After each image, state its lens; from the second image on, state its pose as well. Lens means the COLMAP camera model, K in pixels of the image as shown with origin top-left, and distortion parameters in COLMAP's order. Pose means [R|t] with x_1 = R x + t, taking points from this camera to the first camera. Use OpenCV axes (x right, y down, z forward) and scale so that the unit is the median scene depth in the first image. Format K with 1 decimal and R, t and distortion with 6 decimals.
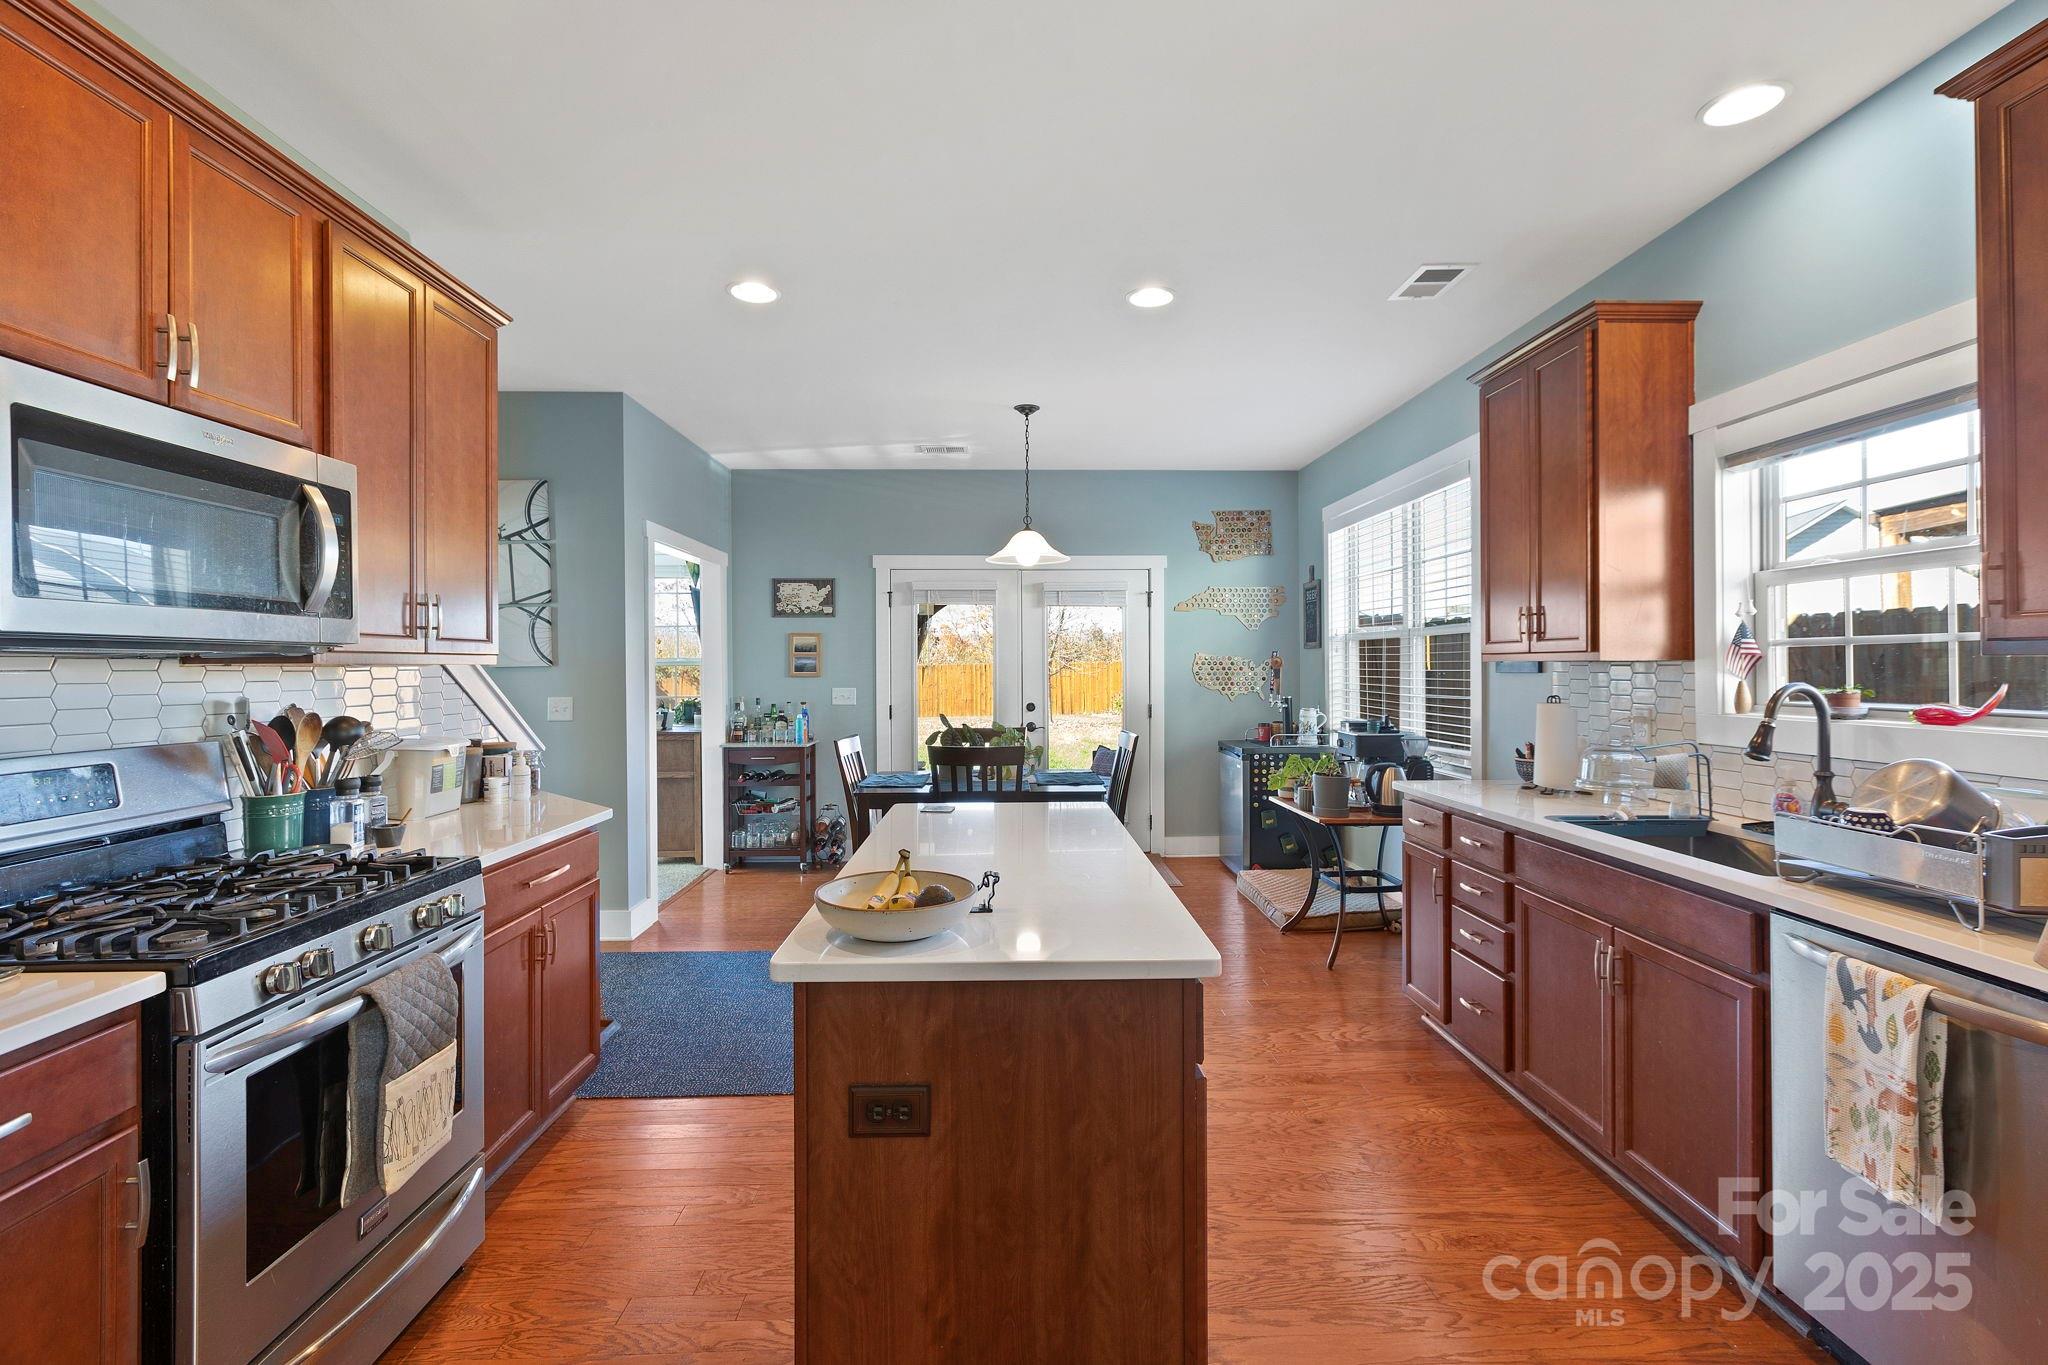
lens RADIAL K [[919.5, 0, 1023.2], [0, 919.5, 664.4], [0, 0, 1]] dist [0.002319, 0.000721]
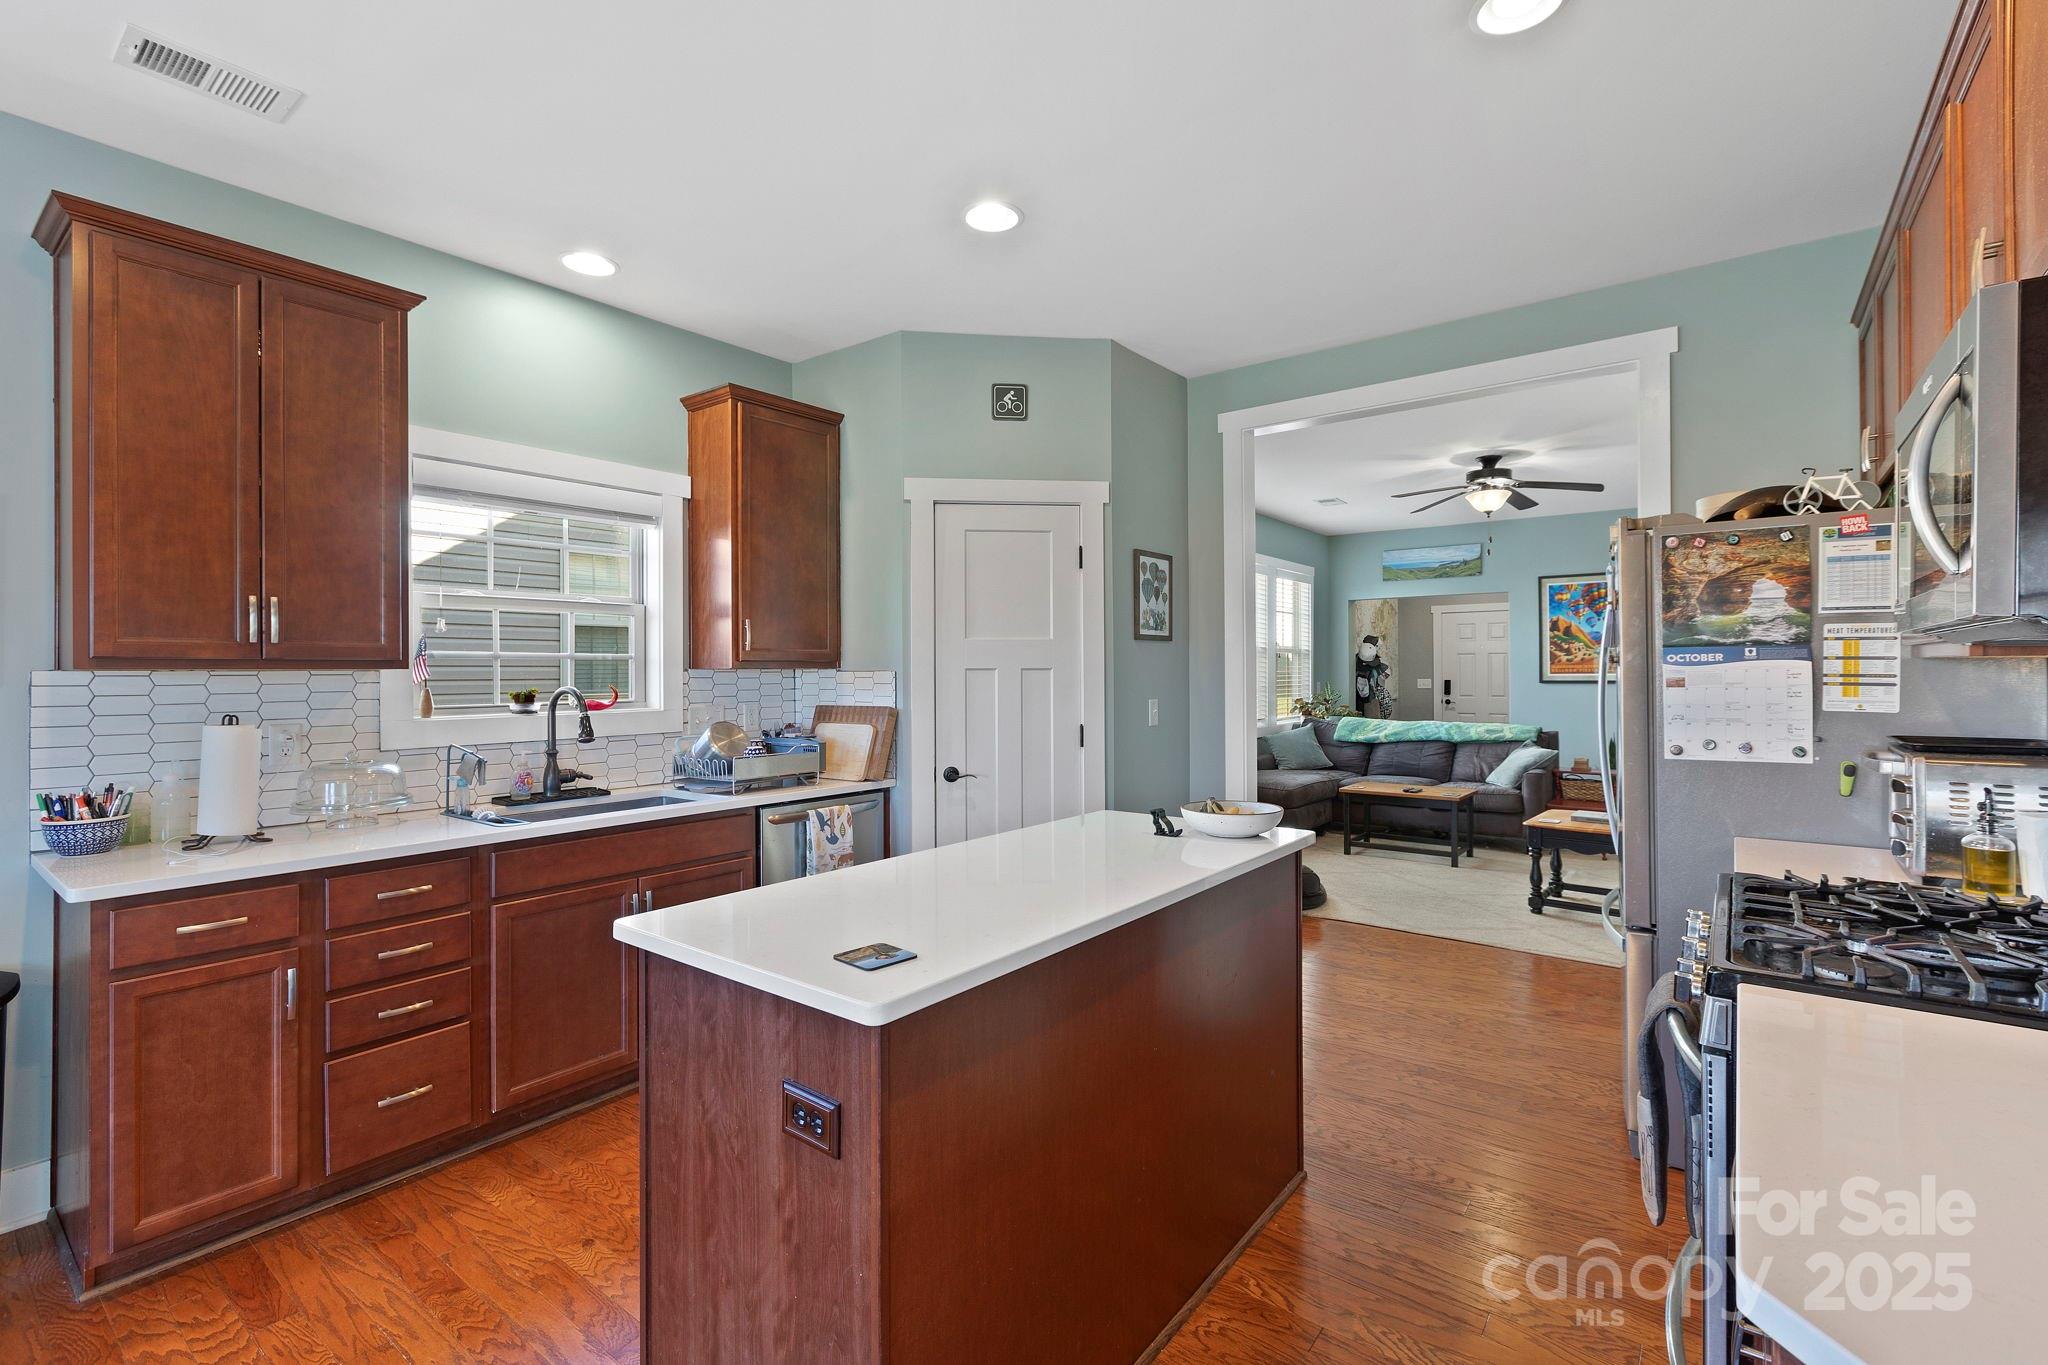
lens RADIAL K [[919.5, 0, 1032.6], [0, 919.5, 667.7], [0, 0, 1]] dist [0.002319, 0.000721]
pose [[-0.782132, 0.010079, 0.623032, -0.337941], [0.007502, 0.999949, -0.006759, 0.004437], [-0.623068, -0.000613, -0.782167, 0.967366]]
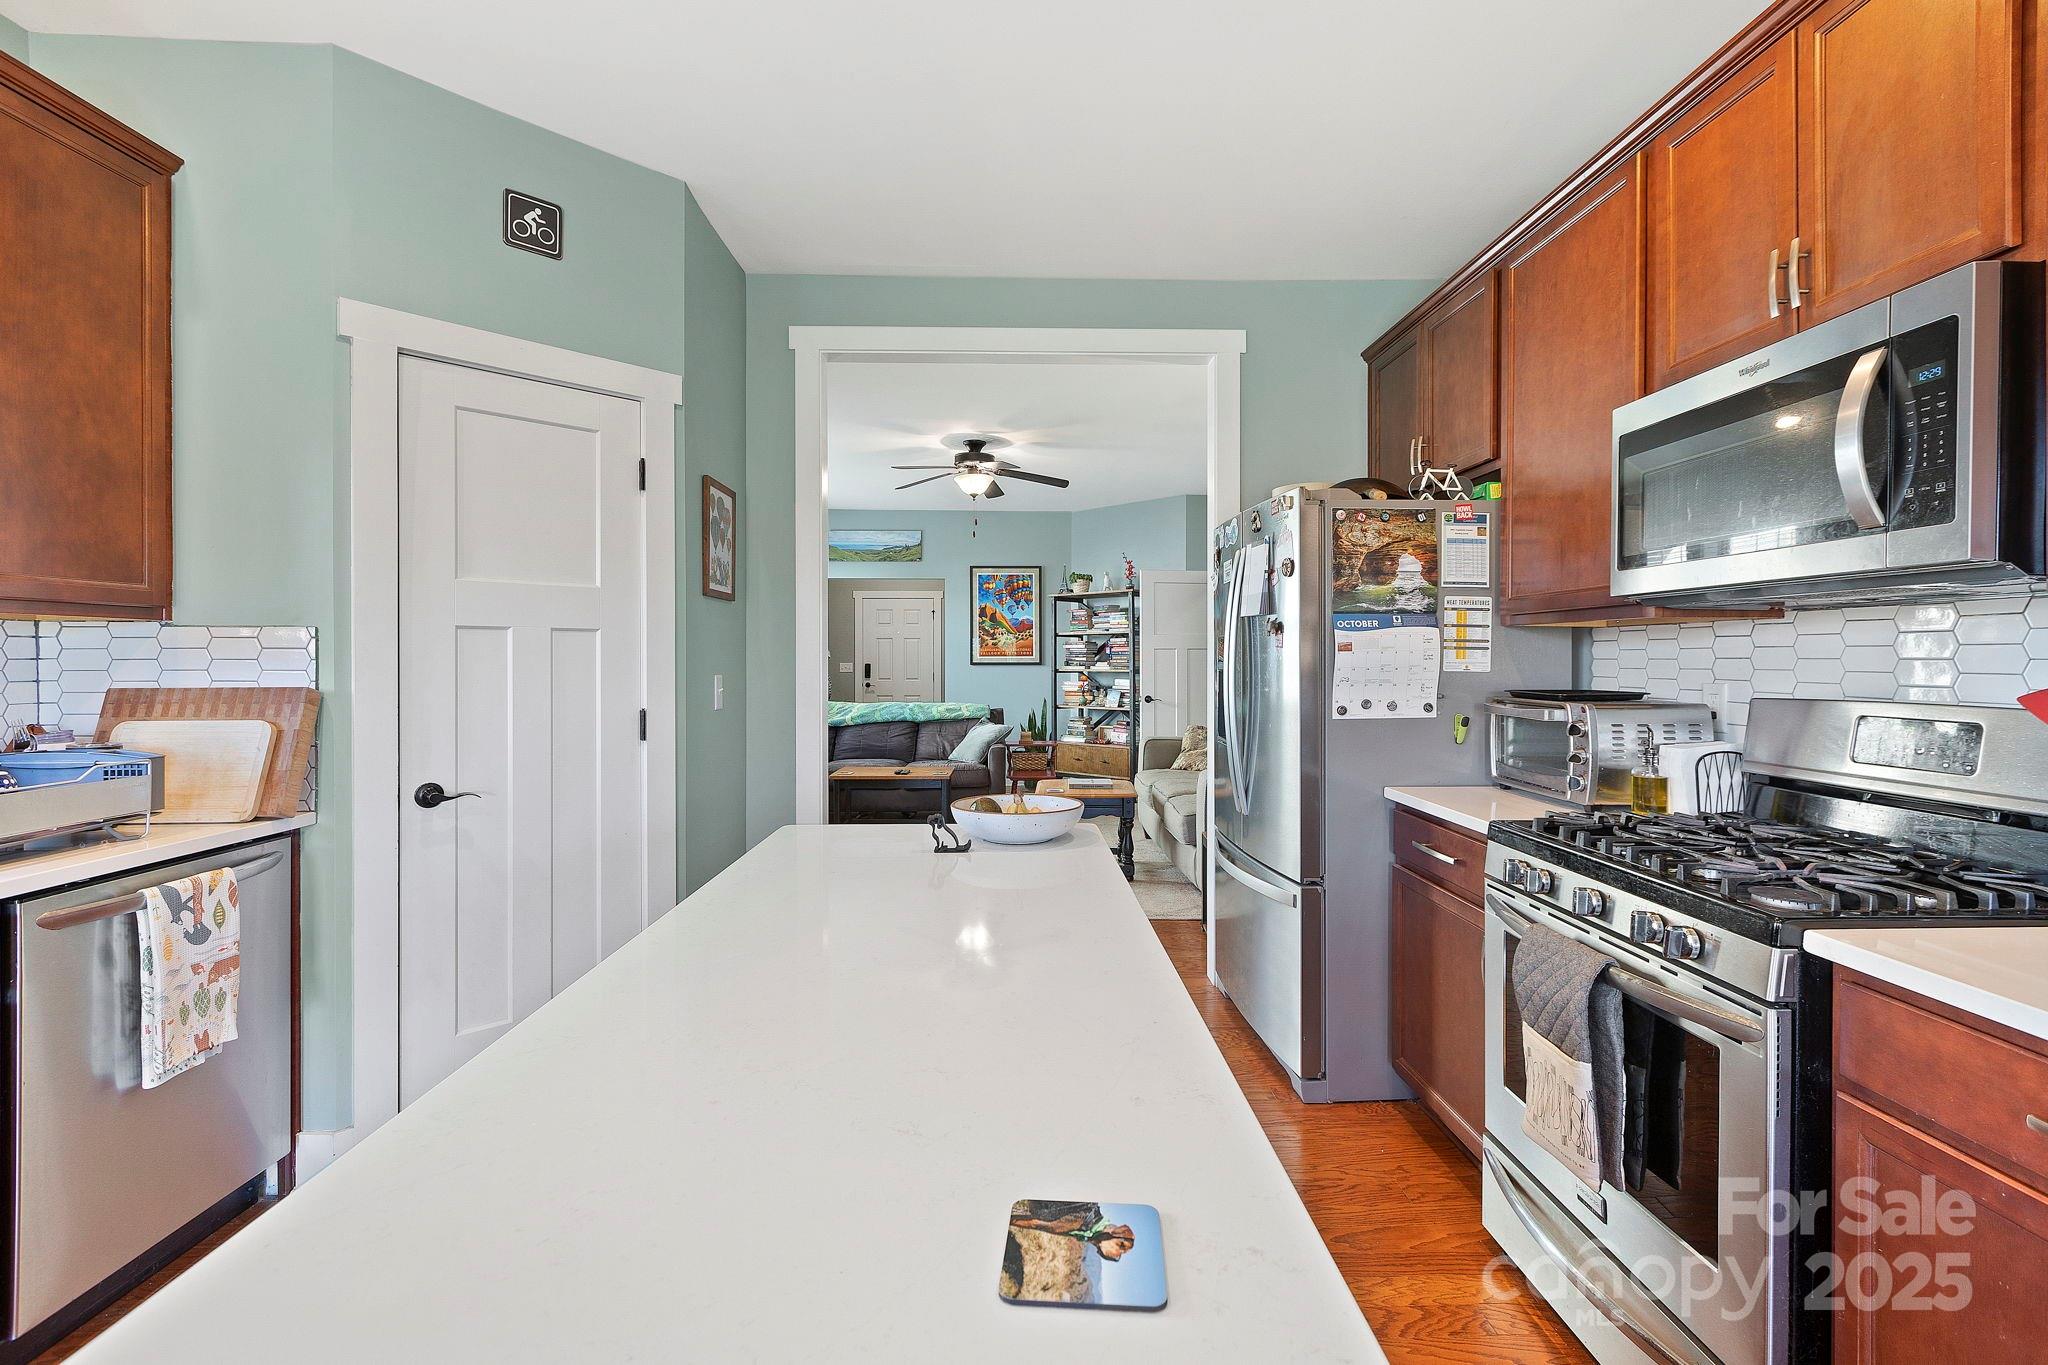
lens RADIAL K [[919.5, 0, 1025.3], [0, 919.5, 663.5], [0, 0, 1]] dist [0.002319, 0.000721]
pose [[-0.999979, 0.003564, -0.005459, -0.056336], [0.003542, 0.999986, 0.004012, 0.022080], [0.005473, 0.003993, -0.999977, 0.868852]]
